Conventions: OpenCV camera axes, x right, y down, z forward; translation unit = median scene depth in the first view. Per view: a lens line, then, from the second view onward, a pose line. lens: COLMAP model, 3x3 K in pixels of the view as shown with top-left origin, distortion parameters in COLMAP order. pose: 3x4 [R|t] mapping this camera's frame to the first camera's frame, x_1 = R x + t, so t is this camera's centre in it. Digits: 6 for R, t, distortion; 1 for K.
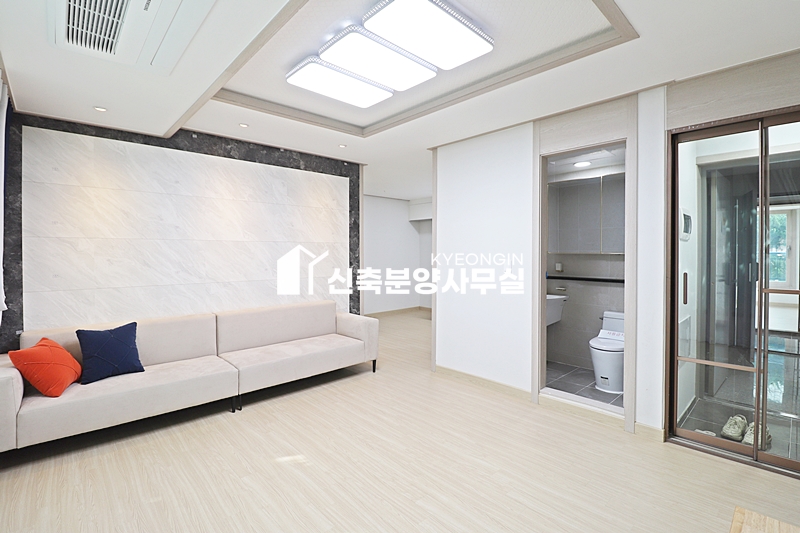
lens RADIAL K [[371.4, 0, 402.1], [0, 371.4, 257.5], [0, 0, 1]] dist [-0.019134, -0.000811]
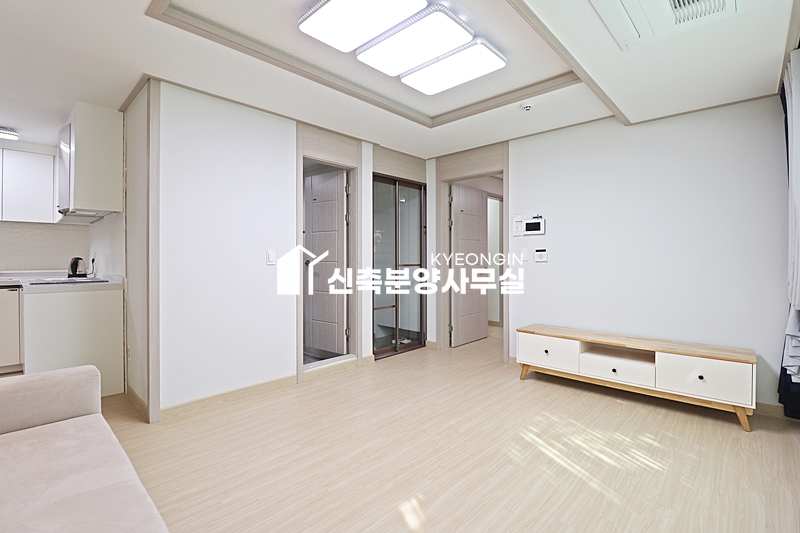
lens RADIAL K [[371.4, 0, 402.1], [0, 371.4, 257.5], [0, 0, 1]] dist [-0.019134, -0.000811]
pose [[-0.063968, 0.004825, 0.997940, -0.882699], [0.016831, 0.999851, -0.003756, 0.045848], [-0.997810, 0.016556, -0.064039, 0.919798]]
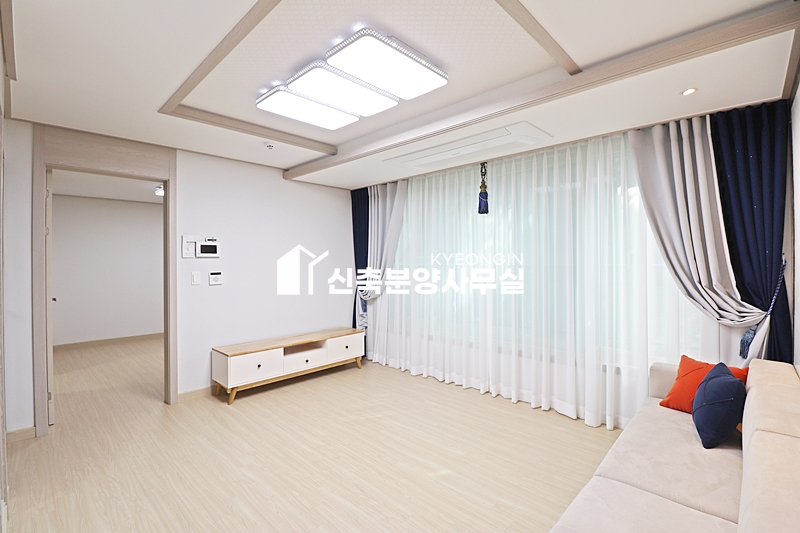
lens RADIAL K [[365.1, 0, 399.4], [0, 365.1, 261.6], [0, 0, 1]] dist [0.000138, -0.000138]
pose [[-0.998606, 0.004801, -0.052561, -0.128142], [0.003900, 0.999844, 0.017239, -0.044901], [0.052635, 0.017010, -0.998469, 1.738109]]
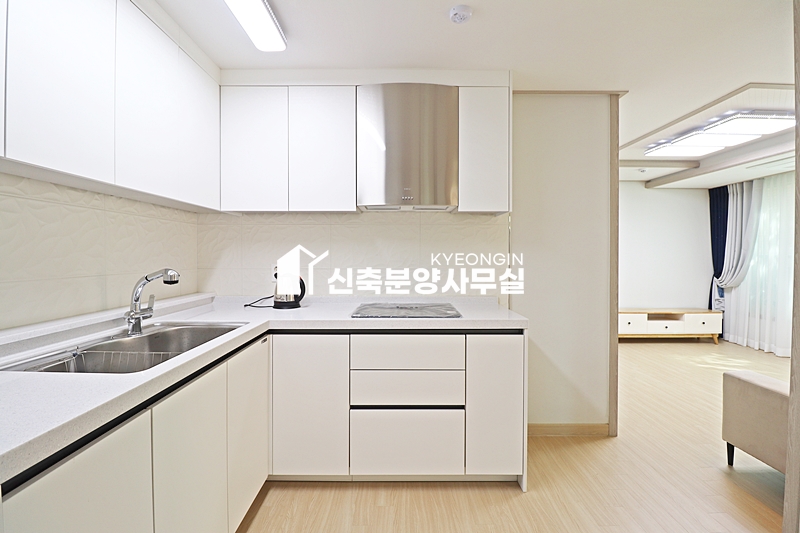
lens RADIAL K [[371.4, 0, 402.1], [0, 371.4, 257.5], [0, 0, 1]] dist [-0.019134, -0.000811]
pose [[-0.738748, -0.010445, 0.673901, -0.102875], [0.010681, 0.999573, 0.027202, -0.056611], [-0.673897, 0.027293, -0.738321, 2.630717]]
